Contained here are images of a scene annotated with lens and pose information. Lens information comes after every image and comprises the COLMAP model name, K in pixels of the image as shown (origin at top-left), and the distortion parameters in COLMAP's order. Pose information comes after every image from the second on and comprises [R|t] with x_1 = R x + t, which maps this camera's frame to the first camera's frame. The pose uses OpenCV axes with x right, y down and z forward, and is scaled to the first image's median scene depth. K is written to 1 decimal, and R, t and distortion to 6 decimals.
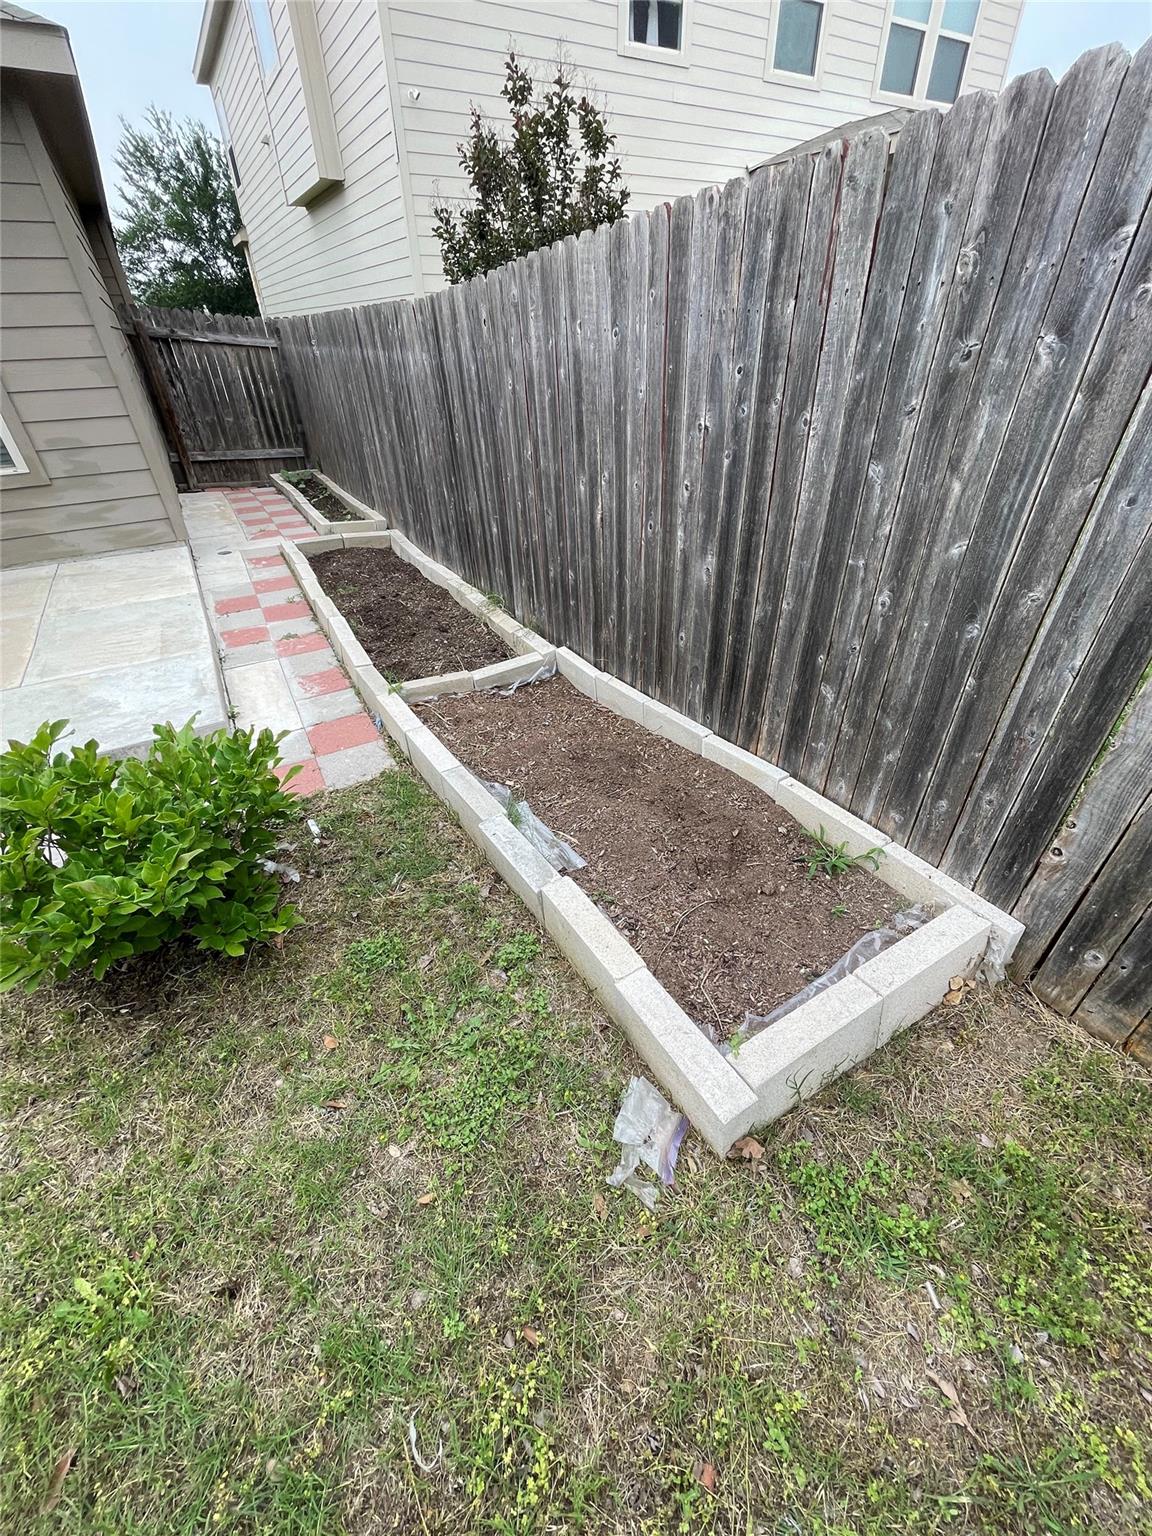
lens RADIAL K [[621.9, 0, 581.3], [0, 621.9, 770.9], [0, 0, 1]] dist [-0.003954, 0.001040]
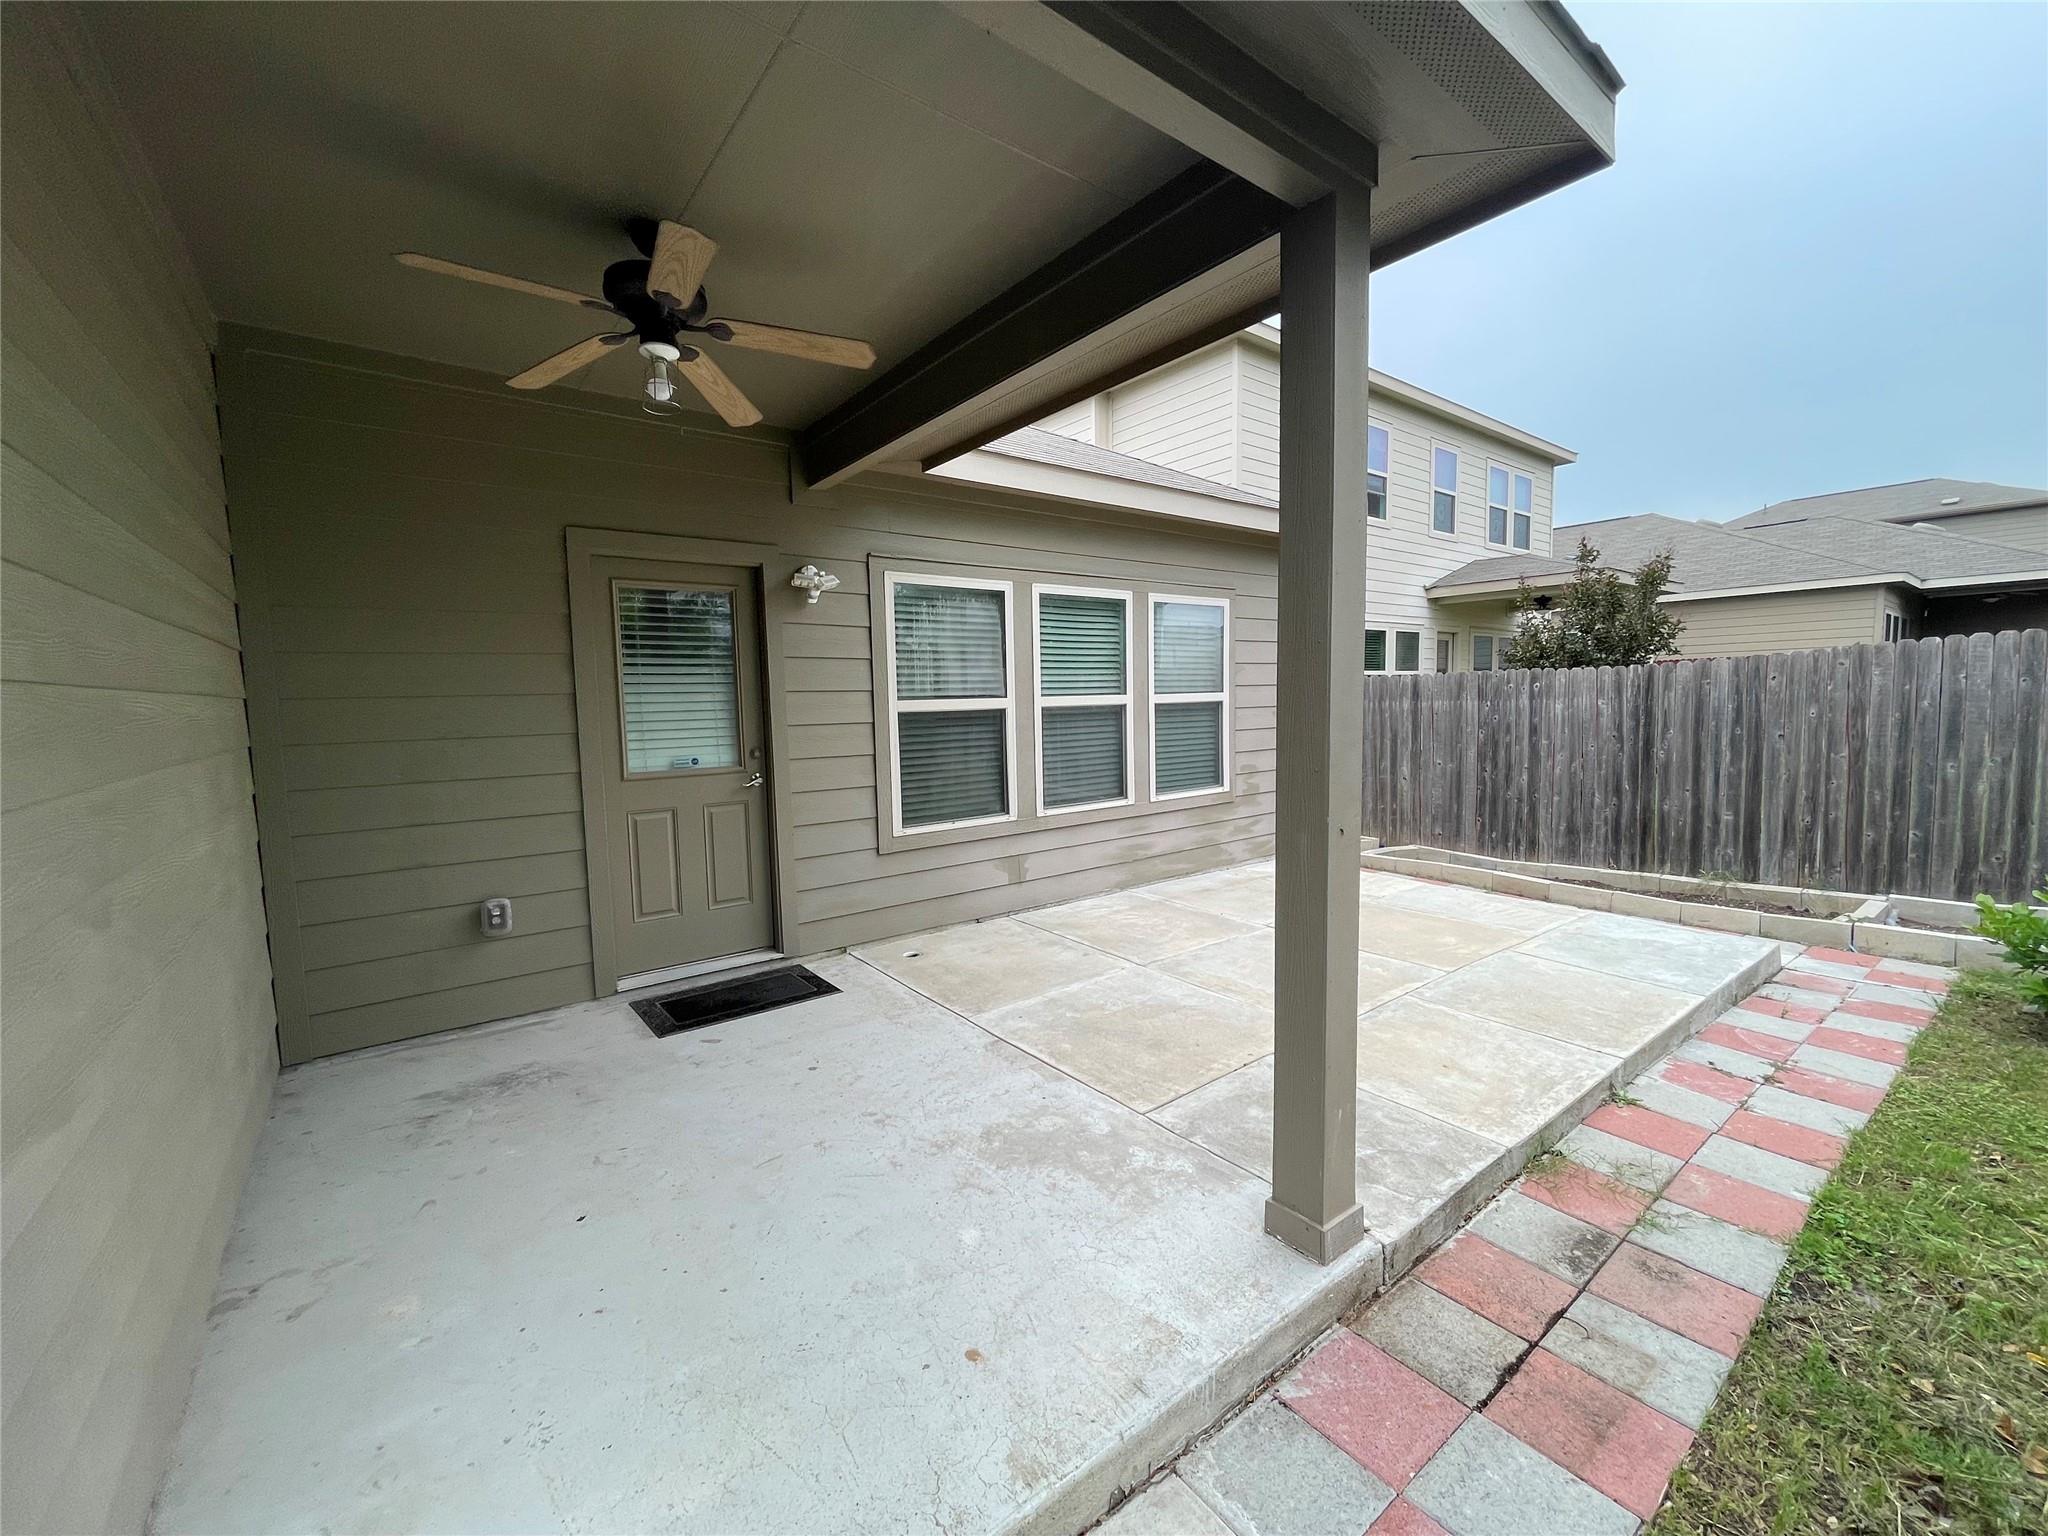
lens RADIAL K [[829.1, 0, 1016.0], [0, 829.1, 773.0], [0, 0, 1]] dist [-0.003954, 0.001040]
pose [[0.992336, -0.013657, 0.122816, -1.235812], [0.074222, 0.860501, -0.504013, 0.184097], [-0.098799, 0.509266, 0.854919, -0.219647]]
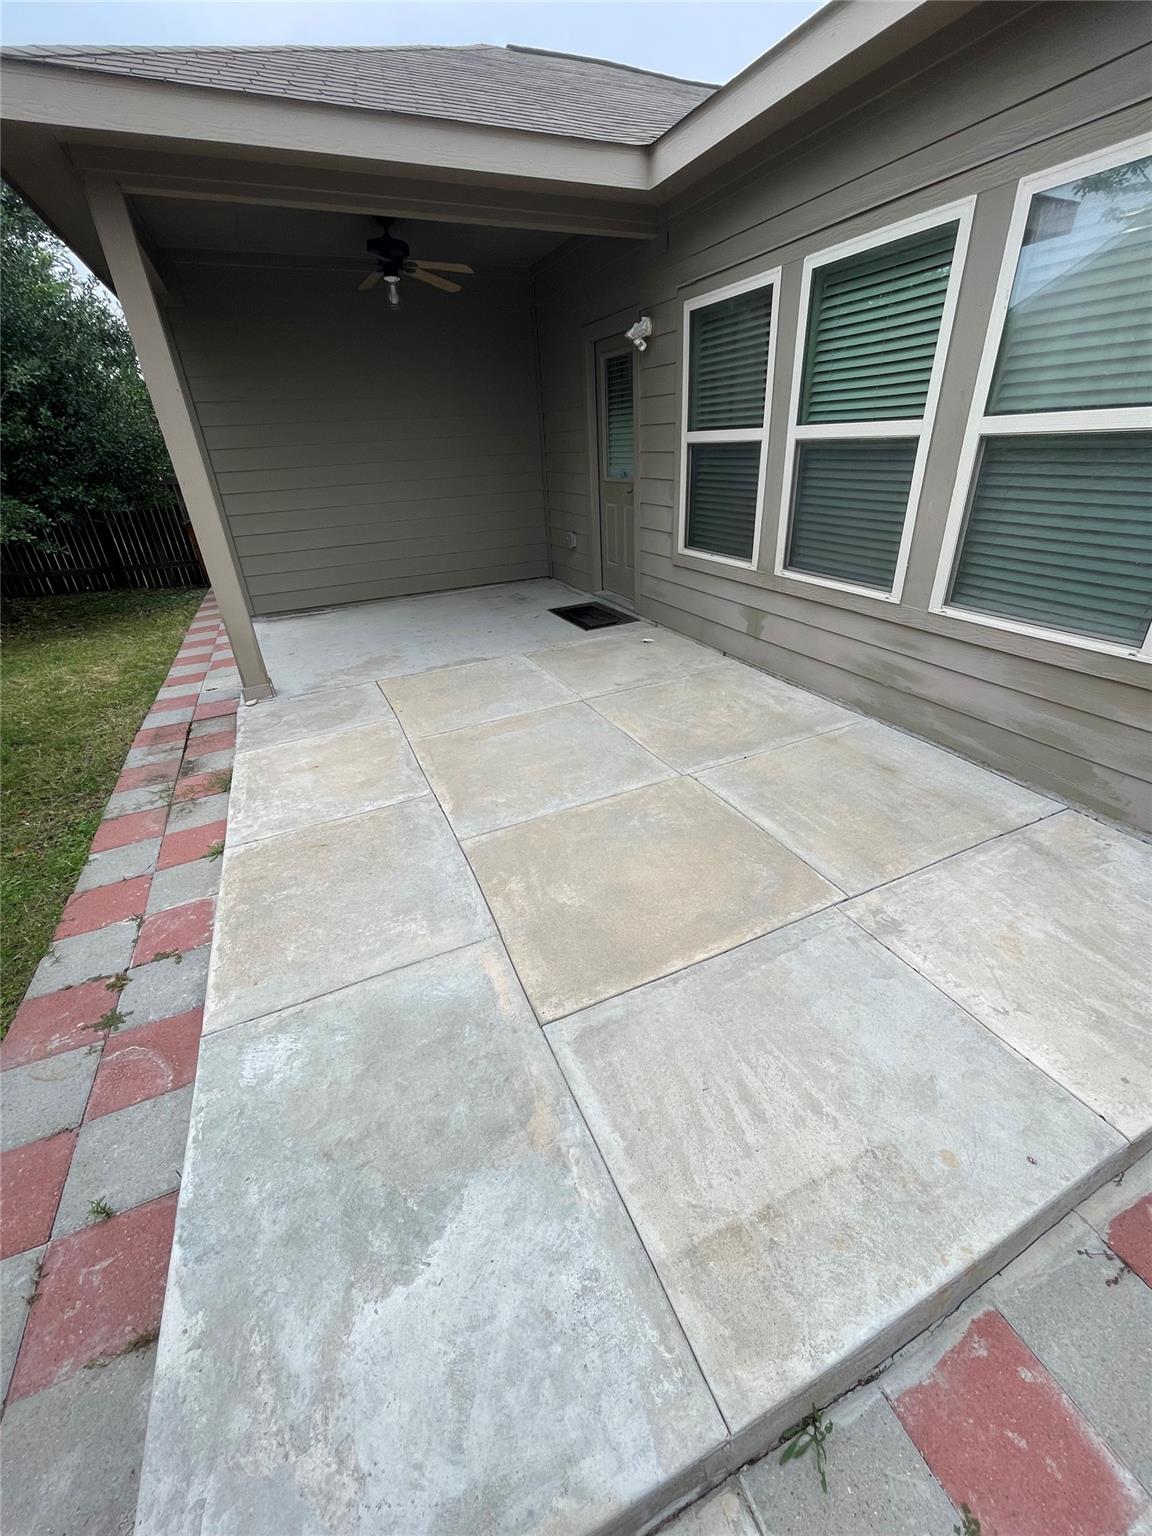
lens RADIAL K [[621.9, 0, 578.7], [0, 621.9, 768.6], [0, 0, 1]] dist [-0.003954, 0.001040]
pose [[-0.098618, 0.486135, -0.868302, -0.329210], [-0.541626, 0.705769, 0.456653, -0.340512], [0.834815, 0.515328, 0.193702, 0.487489]]
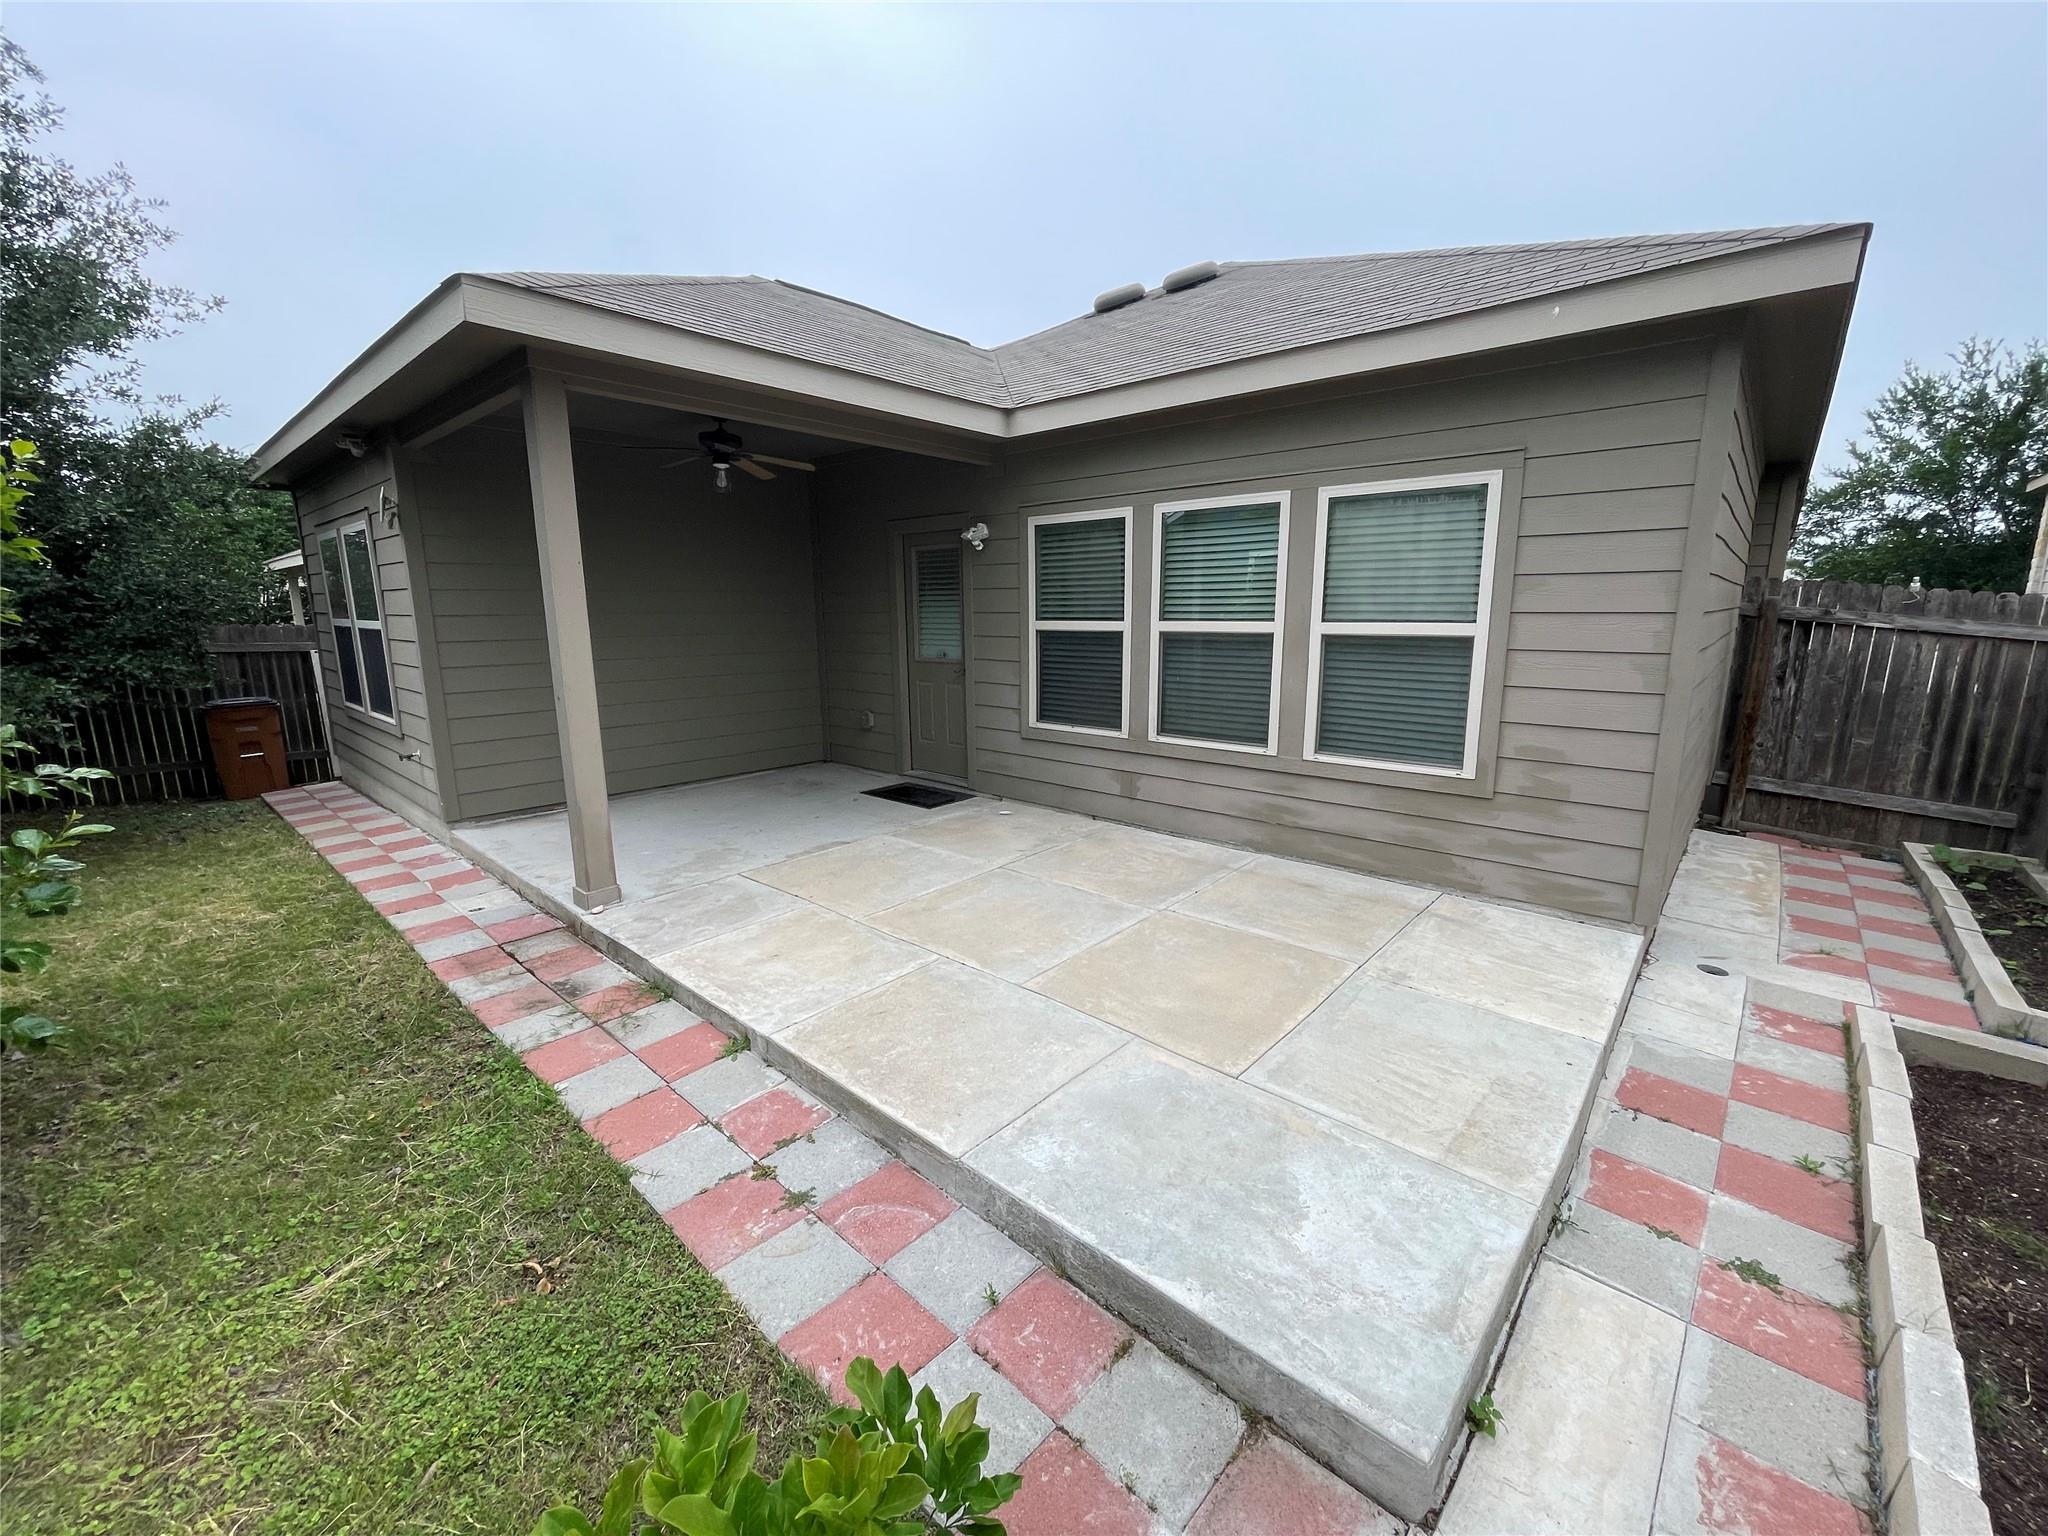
lens RADIAL K [[829.1, 0, 1019.3], [0, 829.1, 767.4], [0, 0, 1]] dist [-0.003954, 0.001040]
pose [[0.303781, 0.199043, -0.931718, -0.136502], [-0.556090, 0.831113, -0.003759, -0.167879], [0.773616, 0.519261, 0.363162, 0.203537]]
